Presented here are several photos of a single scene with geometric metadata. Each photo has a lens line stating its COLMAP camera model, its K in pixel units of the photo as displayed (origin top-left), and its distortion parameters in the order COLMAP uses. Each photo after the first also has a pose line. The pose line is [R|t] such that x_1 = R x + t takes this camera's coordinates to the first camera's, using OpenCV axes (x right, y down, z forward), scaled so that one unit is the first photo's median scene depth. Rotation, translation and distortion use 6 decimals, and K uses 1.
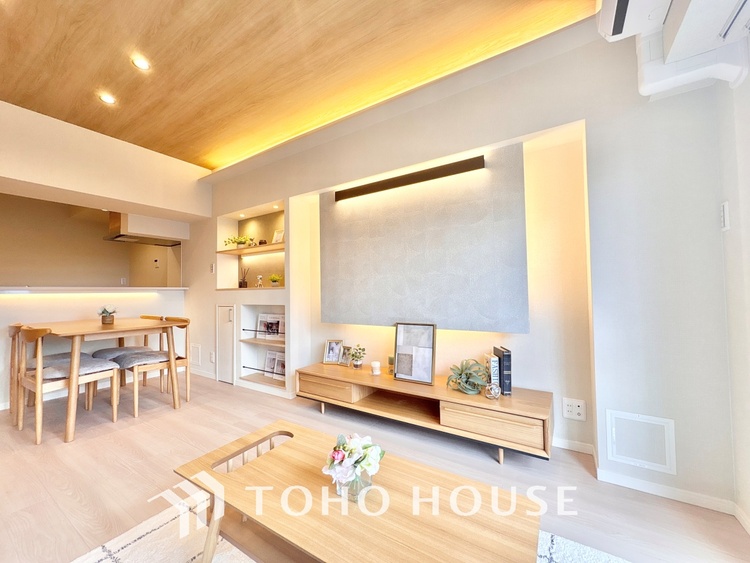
lens RADIAL K [[298.6, 0, 375.2], [0, 298.6, 283.6], [0, 0, 1]] dist [0.004285, -0.000827]
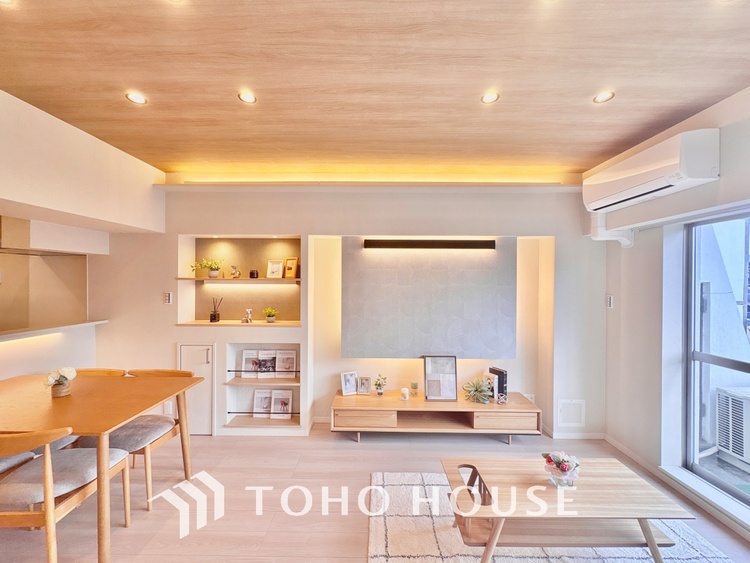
lens RADIAL K [[298.6, 0, 370.2], [0, 298.6, 282.3], [0, 0, 1]] dist [0.004285, -0.000827]
pose [[0.849252, 0.015713, 0.527754, -0.735748], [-0.031960, 0.999254, 0.021678, -0.185525], [-0.527020, -0.035277, 0.849120, 0.051871]]
